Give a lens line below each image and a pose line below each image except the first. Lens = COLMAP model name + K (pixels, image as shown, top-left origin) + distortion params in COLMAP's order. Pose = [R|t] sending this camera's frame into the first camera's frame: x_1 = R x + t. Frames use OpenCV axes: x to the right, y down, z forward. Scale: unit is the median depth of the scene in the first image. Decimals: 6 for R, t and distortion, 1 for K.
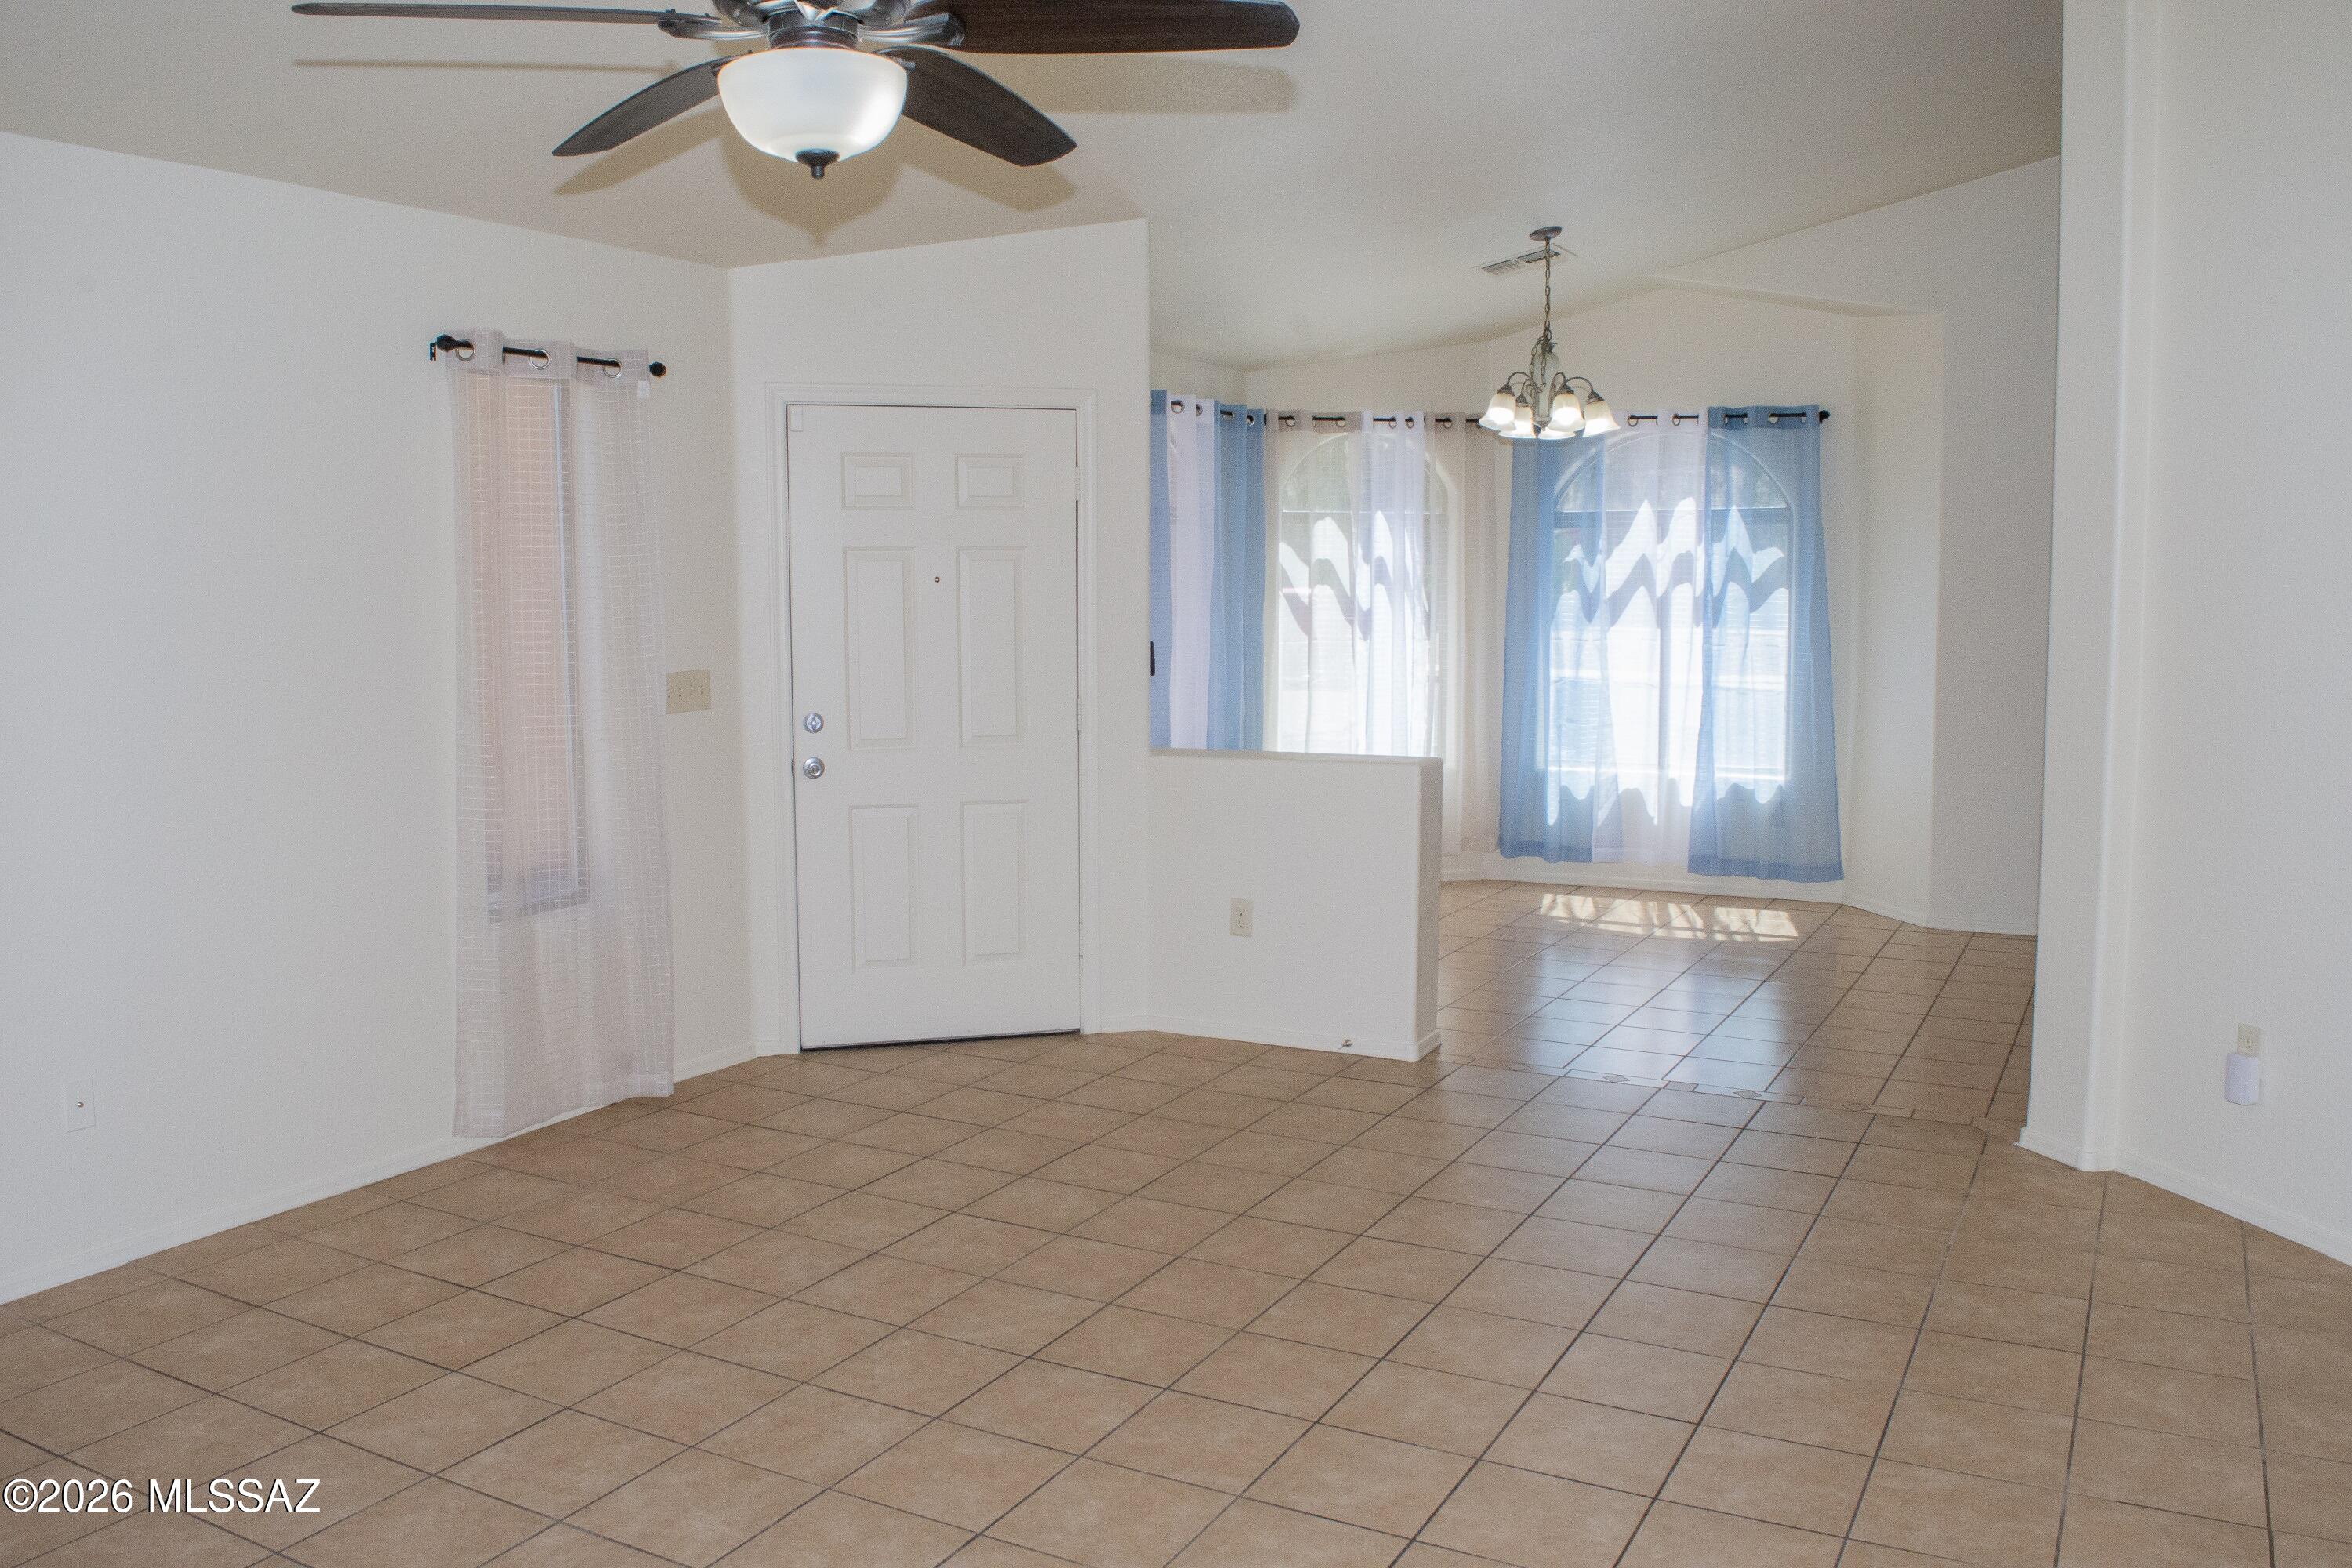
lens RADIAL K [[1843.9, 0, 1184.7], [0, 1843.9, 780.0], [0, 0, 1]] dist [-0.096201, 0.023634]
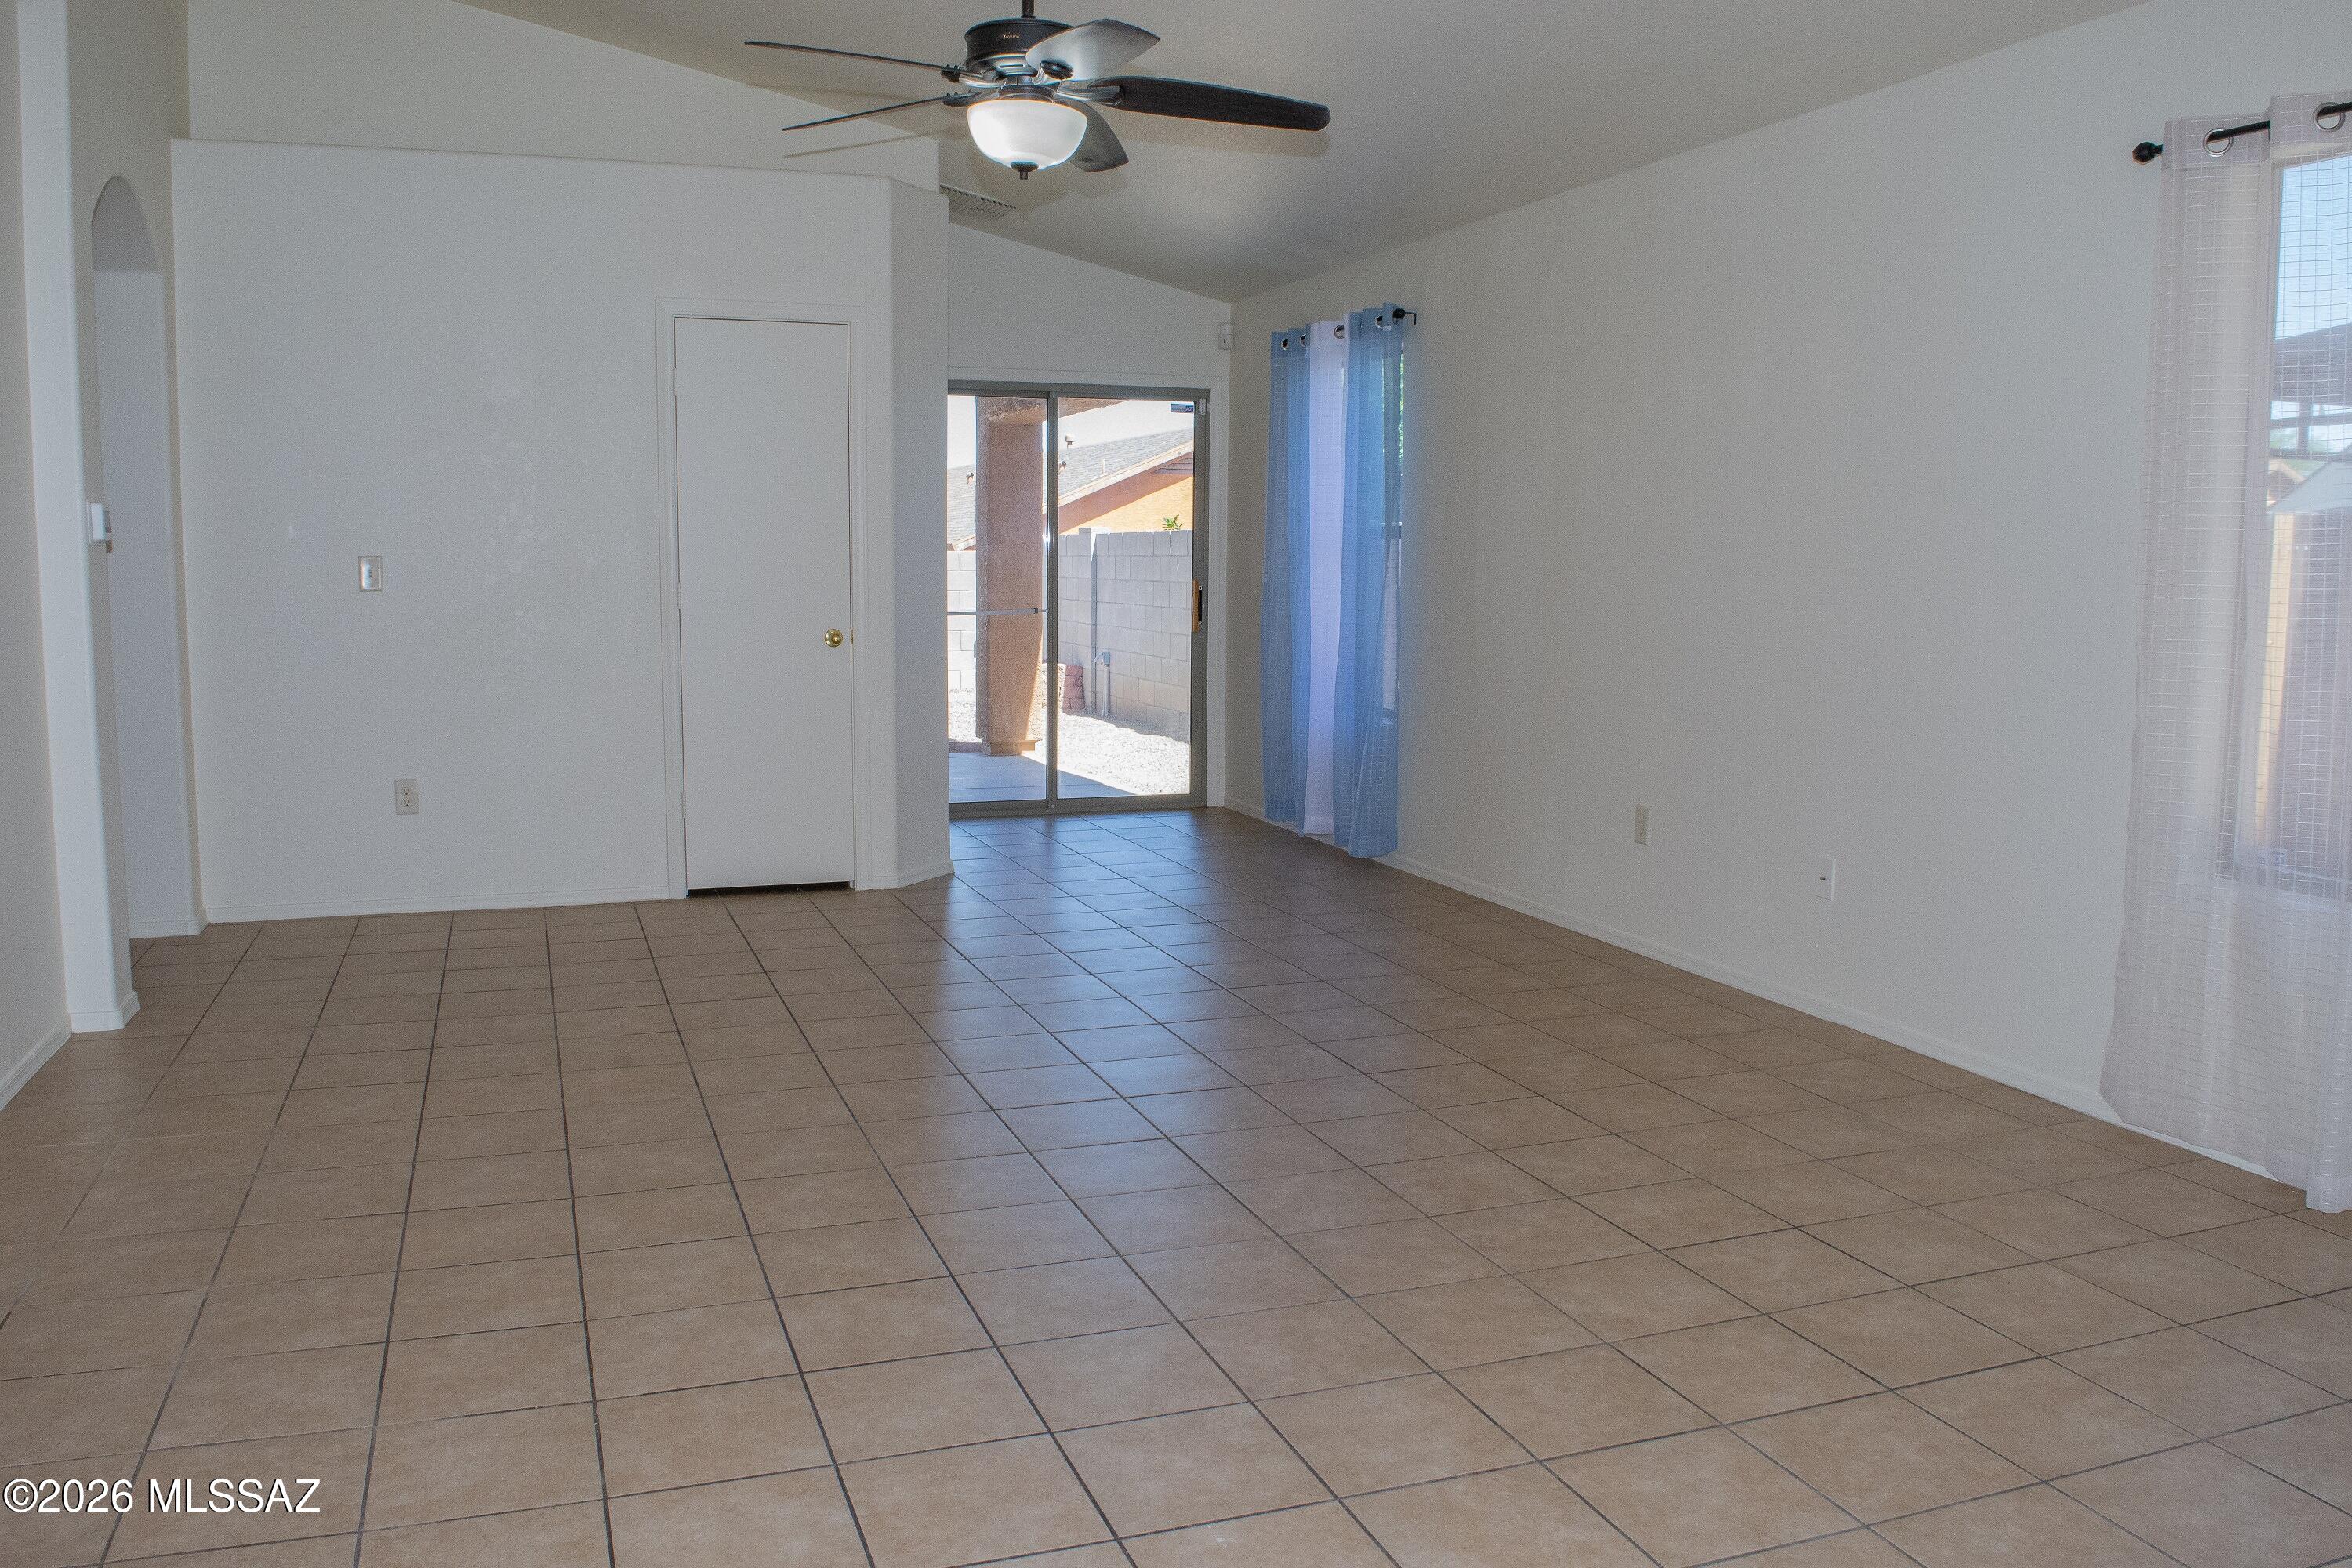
lens RADIAL K [[1843.9, 0, 1183.4], [0, 1843.9, 783.0], [0, 0, 1]] dist [-0.096201, 0.023634]
pose [[-0.661160, 0.093174, -0.744436, 0.597861], [-0.083821, 0.976872, 0.196710, -0.092621], [0.745547, 0.192456, -0.638059, 1.419369]]
